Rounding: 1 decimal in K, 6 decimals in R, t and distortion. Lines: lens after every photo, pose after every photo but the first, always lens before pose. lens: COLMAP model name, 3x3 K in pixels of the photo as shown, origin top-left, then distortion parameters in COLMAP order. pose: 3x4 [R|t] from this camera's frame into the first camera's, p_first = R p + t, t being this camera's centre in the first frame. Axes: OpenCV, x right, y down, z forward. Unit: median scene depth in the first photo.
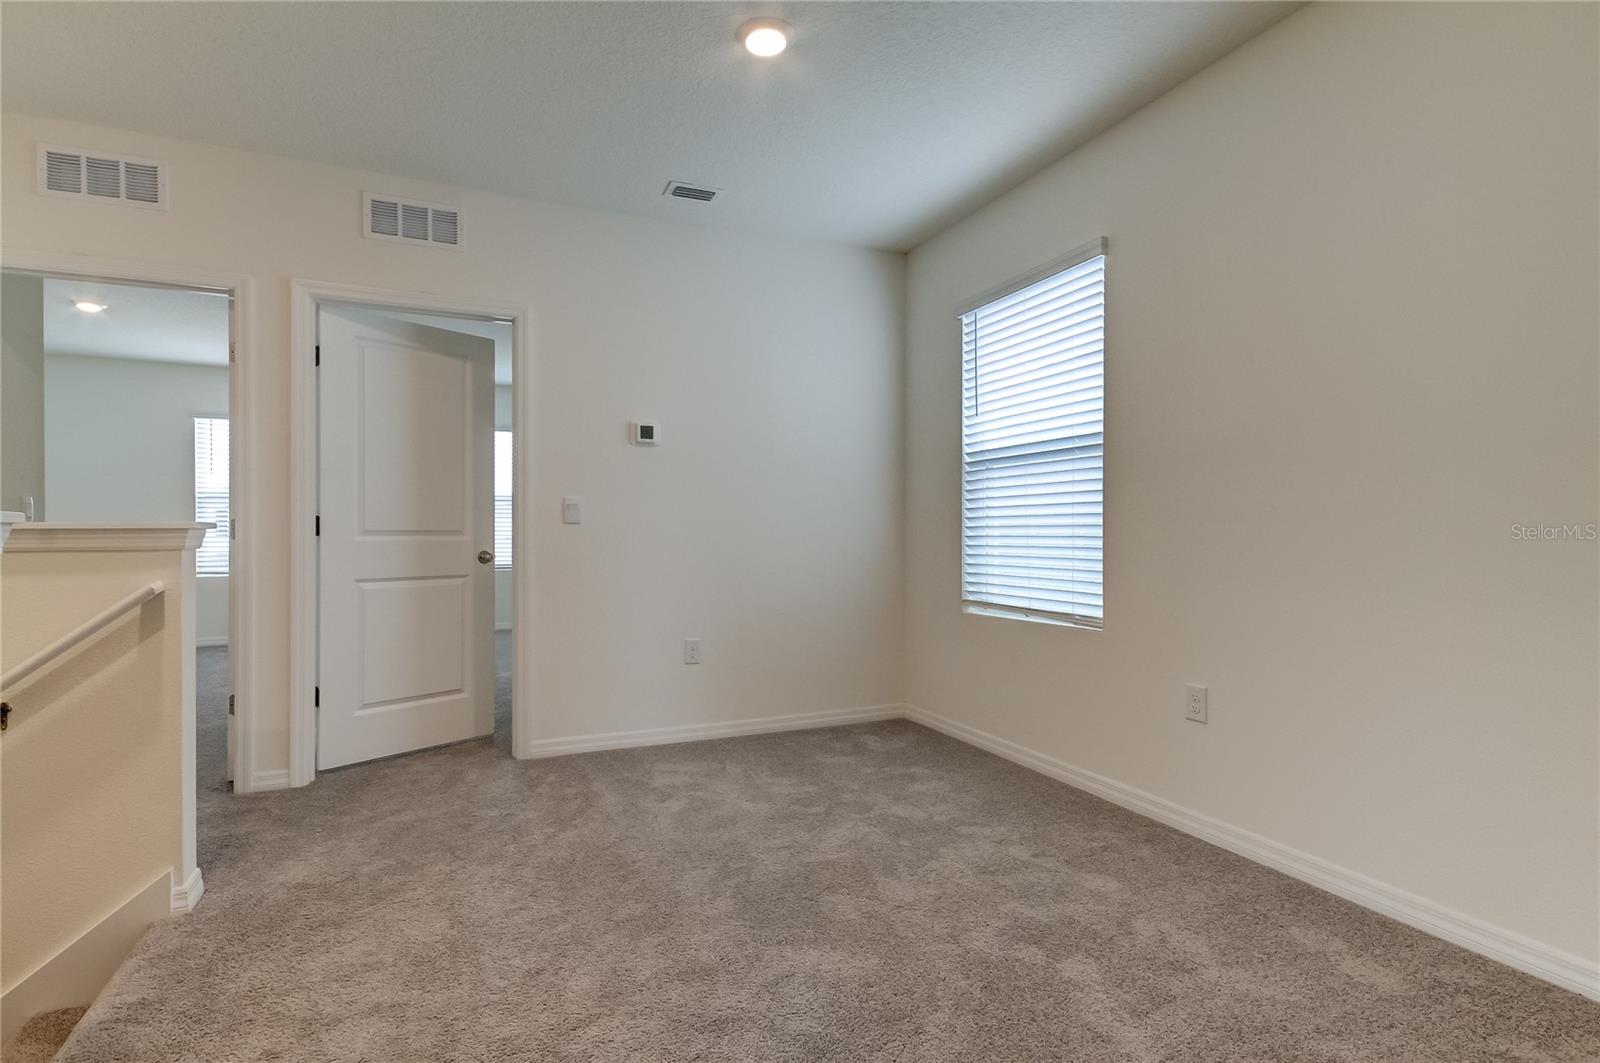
lens RADIAL K [[765.3, 0, 800.0], [0, 765.3, 531.5], [0, 0, 1]] dist [0.002048, 0.000360]
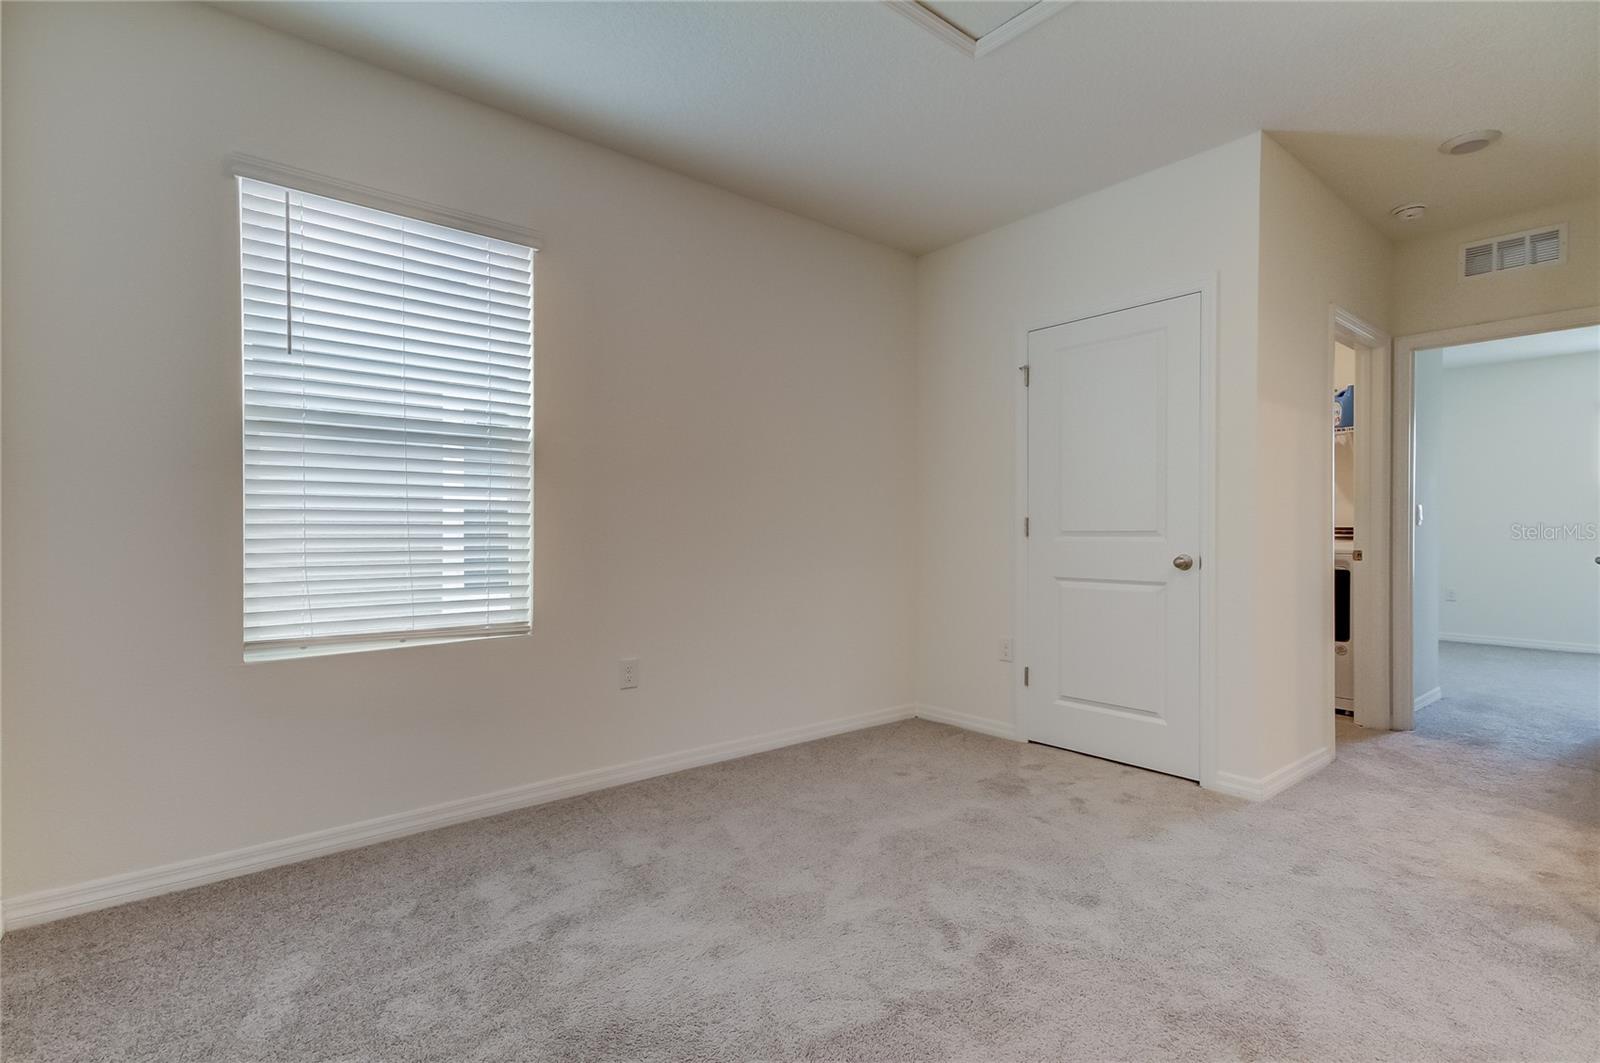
lens RADIAL K [[738.4, 0, 800.0], [0, 738.4, 531.5], [0, 0, 1]] dist [0.003481, 0.000387]
pose [[-0.256389, -0.001407, 0.966573, -0.590142], [0.001366, 0.999997, 0.001818, -0.000462], [-0.966573, 0.001787, -0.256386, 0.902865]]
